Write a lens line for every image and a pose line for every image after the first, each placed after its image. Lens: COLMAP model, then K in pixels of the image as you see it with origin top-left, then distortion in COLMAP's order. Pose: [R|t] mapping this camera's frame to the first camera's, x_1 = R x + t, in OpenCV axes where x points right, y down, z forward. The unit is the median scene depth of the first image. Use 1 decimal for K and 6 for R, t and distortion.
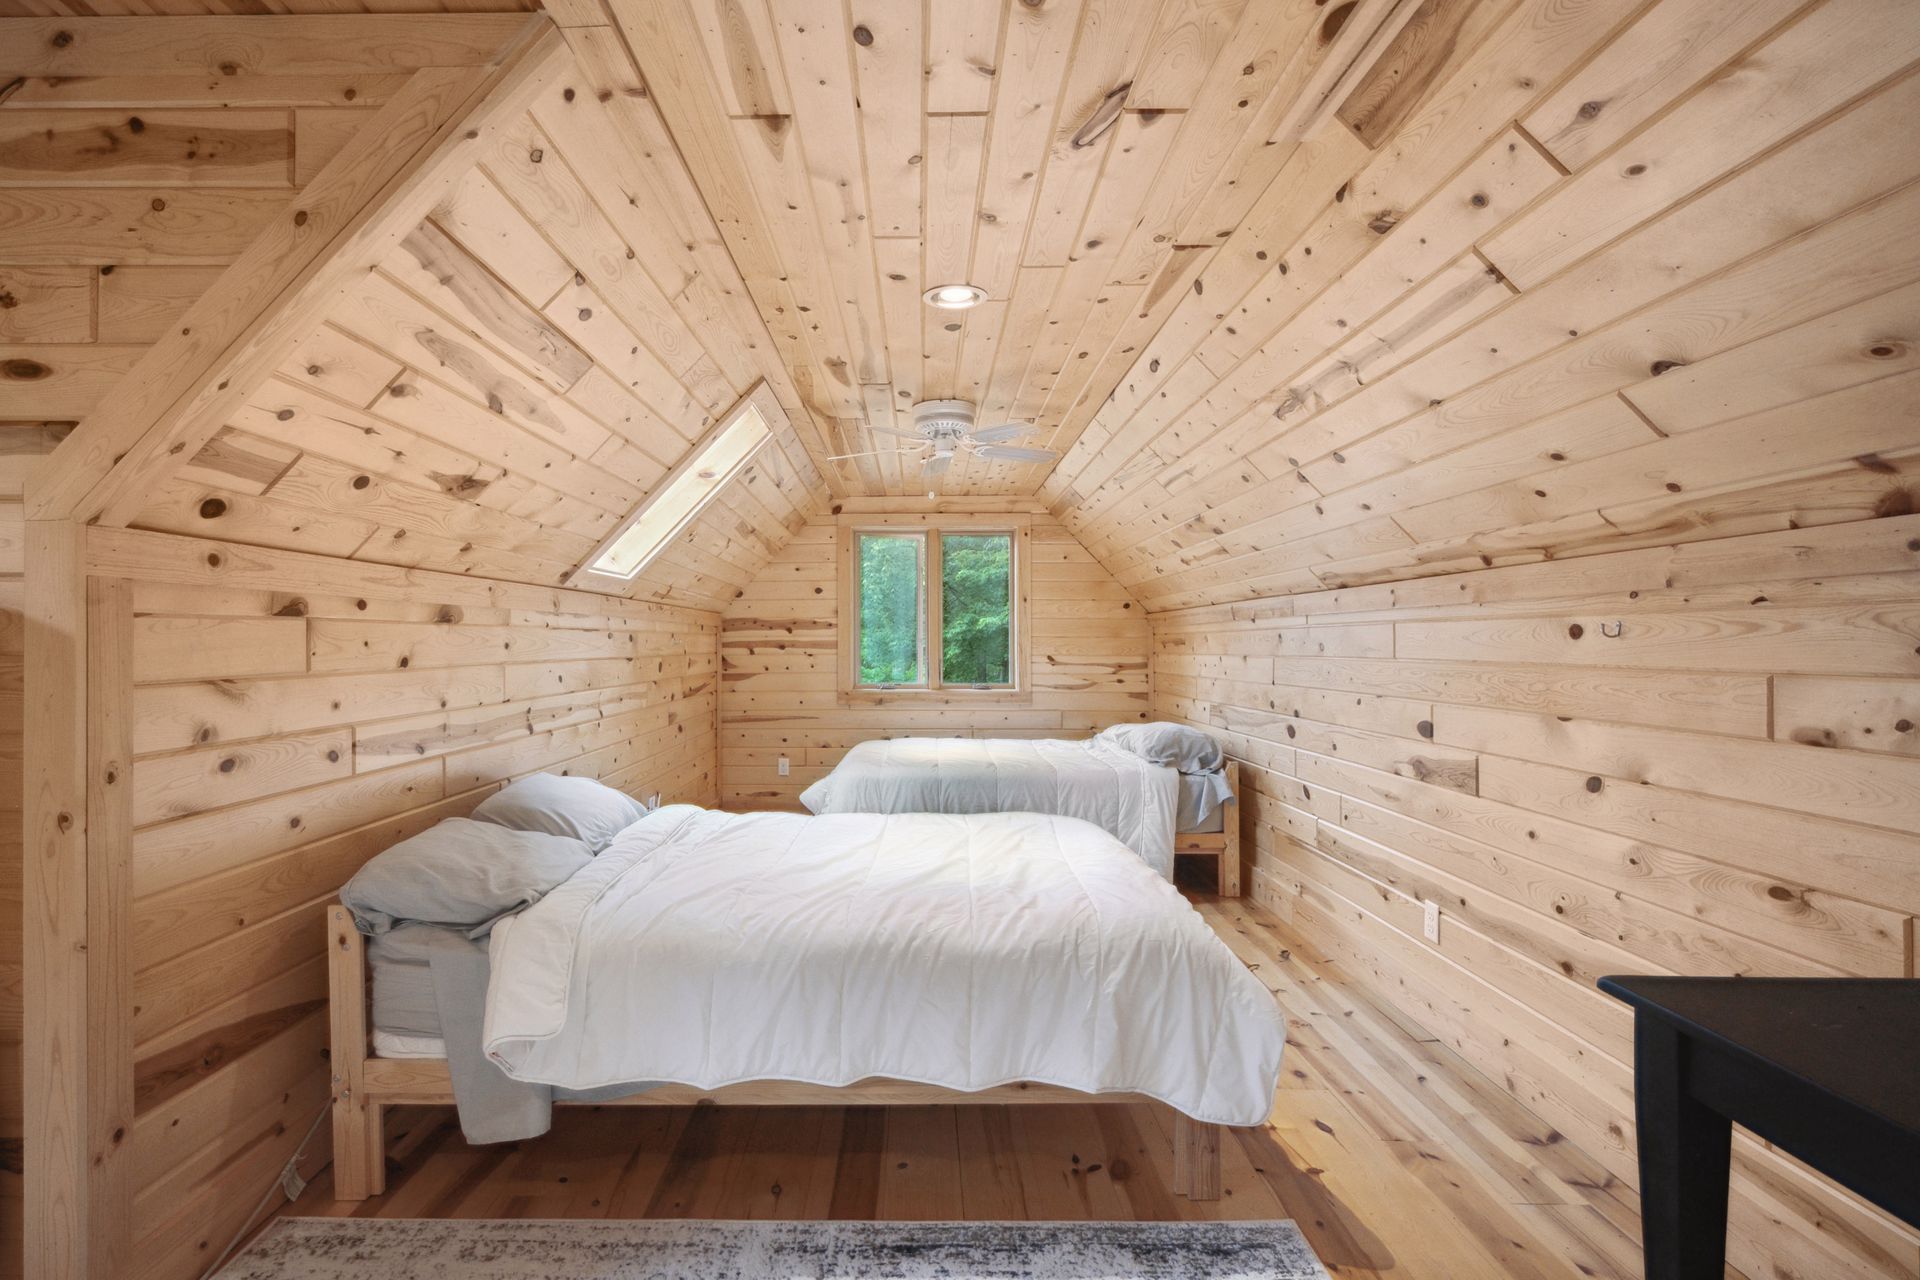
lens RADIAL K [[886.2, 0, 961.1], [0, 886.2, 643.4], [0, 0, 1]] dist [-0.002034, 0.000063]
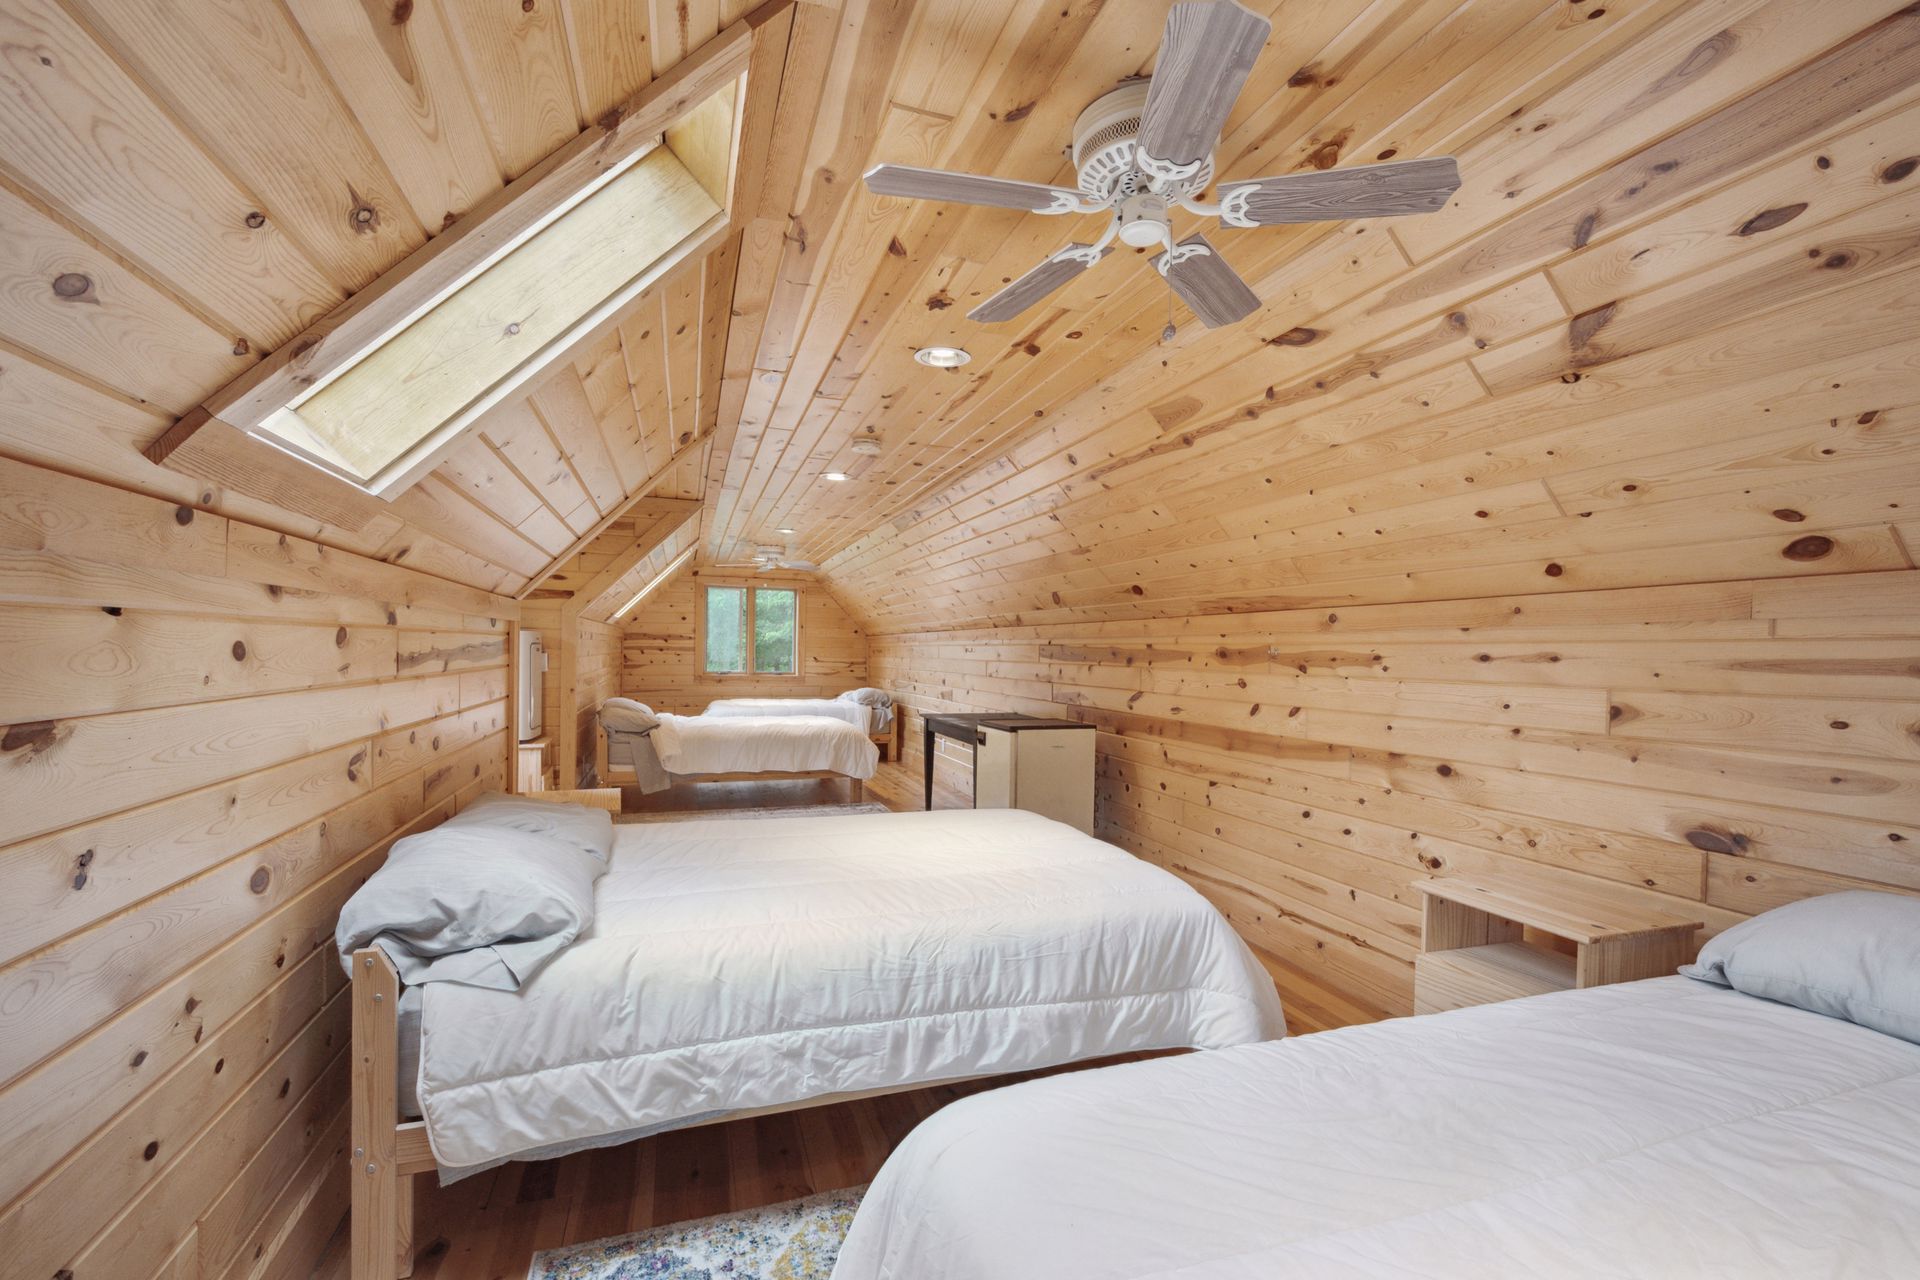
lens RADIAL K [[794.9, 0, 962.8], [0, 794.9, 651.6], [0, 0, 1]] dist [-0.003176, 0.000216]
pose [[0.958872, 0.016727, 0.283346, -0.083882], [-0.017075, 0.999853, -0.001242, -0.001093], [-0.283325, -0.003647, 0.959017, -0.764360]]
